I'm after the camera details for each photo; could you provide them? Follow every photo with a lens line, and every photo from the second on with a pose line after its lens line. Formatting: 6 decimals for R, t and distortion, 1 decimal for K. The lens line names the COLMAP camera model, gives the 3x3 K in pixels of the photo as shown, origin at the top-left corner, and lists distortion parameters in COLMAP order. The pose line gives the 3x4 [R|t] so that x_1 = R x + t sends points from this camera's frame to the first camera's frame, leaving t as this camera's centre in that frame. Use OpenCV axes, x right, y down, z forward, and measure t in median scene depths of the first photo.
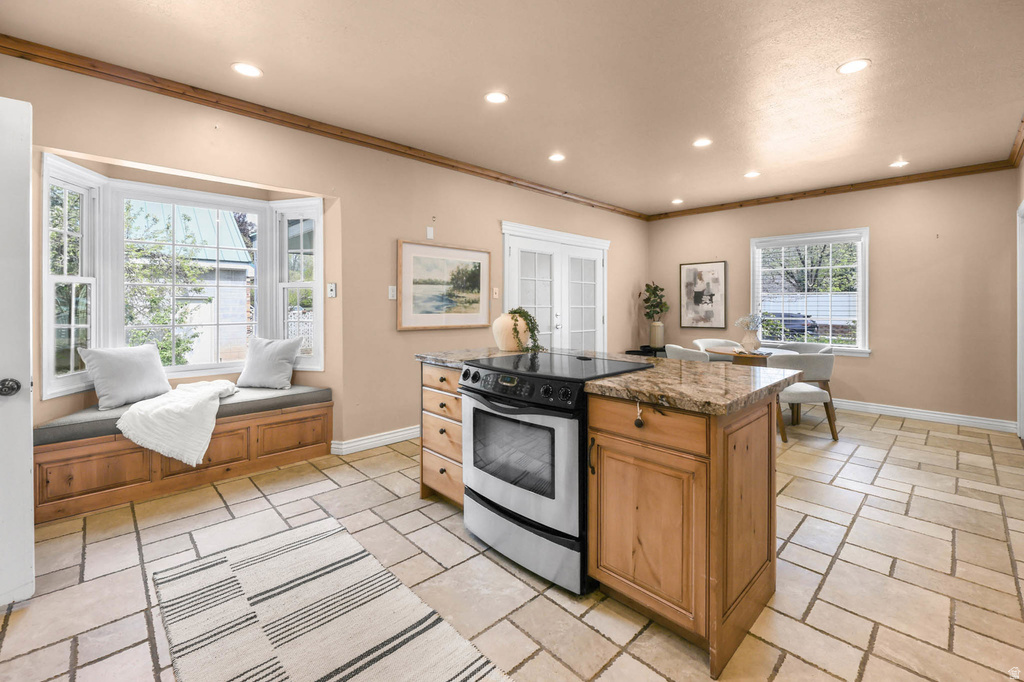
lens RADIAL K [[423.9, 0, 519.0], [0, 423.9, 302.3], [0, 0, 1]] dist [0.002857, -0.002182]
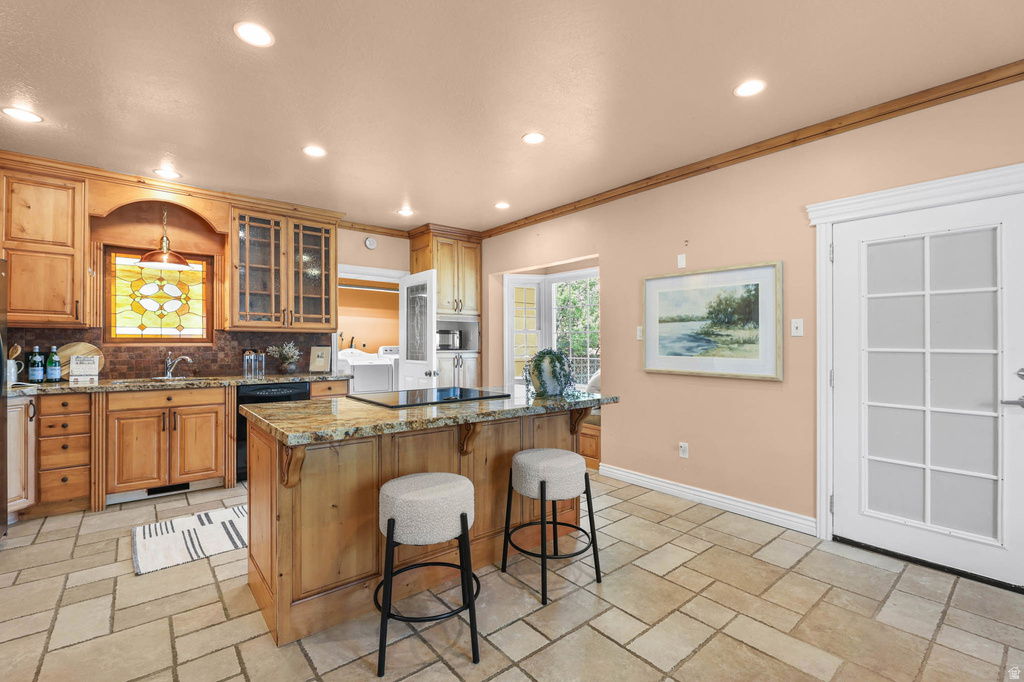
lens RADIAL K [[423.9, 0, 487.1], [0, 423.9, 343.3], [0, 0, 1]] dist [0.002857, -0.002182]
pose [[-0.061148, -0.004712, -0.998118, 0.580899], [0.002289, 0.999986, -0.004861, 0.003514], [0.998126, -0.002582, -0.061136, 0.582227]]
